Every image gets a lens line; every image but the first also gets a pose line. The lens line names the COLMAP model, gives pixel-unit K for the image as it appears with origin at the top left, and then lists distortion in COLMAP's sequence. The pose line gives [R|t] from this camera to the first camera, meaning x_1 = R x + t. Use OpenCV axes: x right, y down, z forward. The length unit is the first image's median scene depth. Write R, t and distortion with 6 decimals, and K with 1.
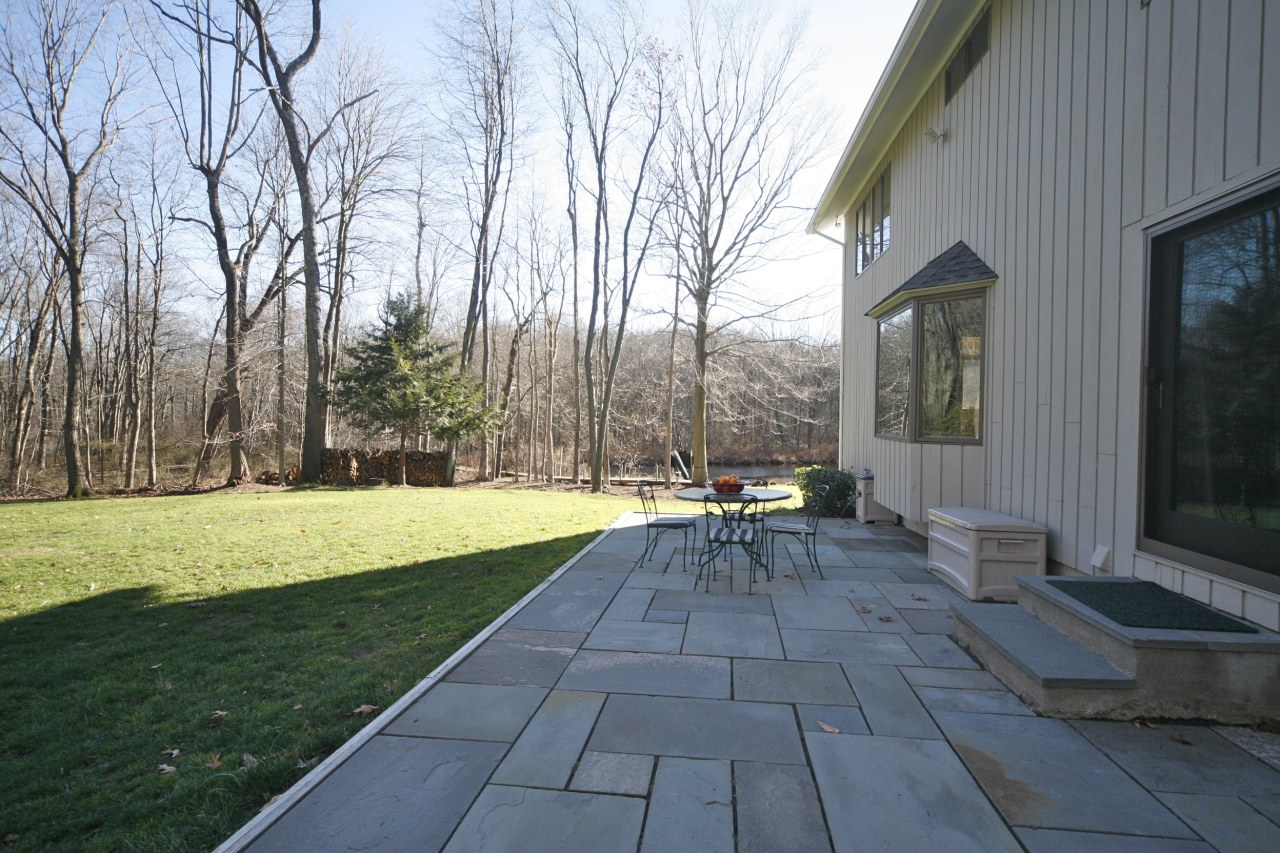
lens RADIAL K [[662.7, 0, 640.0], [0, 662.7, 426.5], [0, 0, 1]] dist [0.005058, 0.002339]
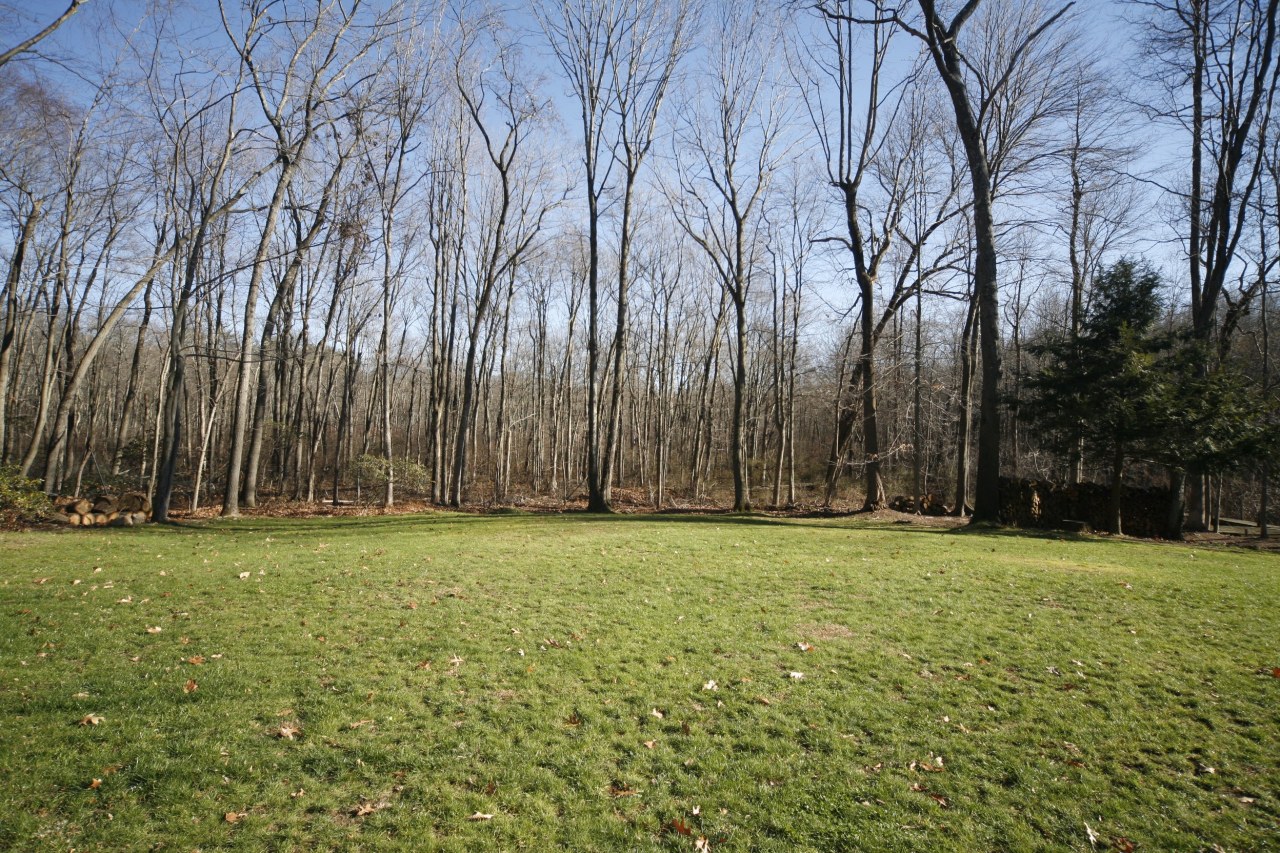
lens RADIAL K [[620.6, 0, 640.0], [0, 620.6, 426.5], [0, 0, 1]] dist [-0.000887, 0.000327]
pose [[0.703512, -0.011946, -0.710583, -0.225944], [-0.011843, 0.999523, -0.028528, -0.000734], [0.710584, 0.028485, 0.703035, 0.156887]]
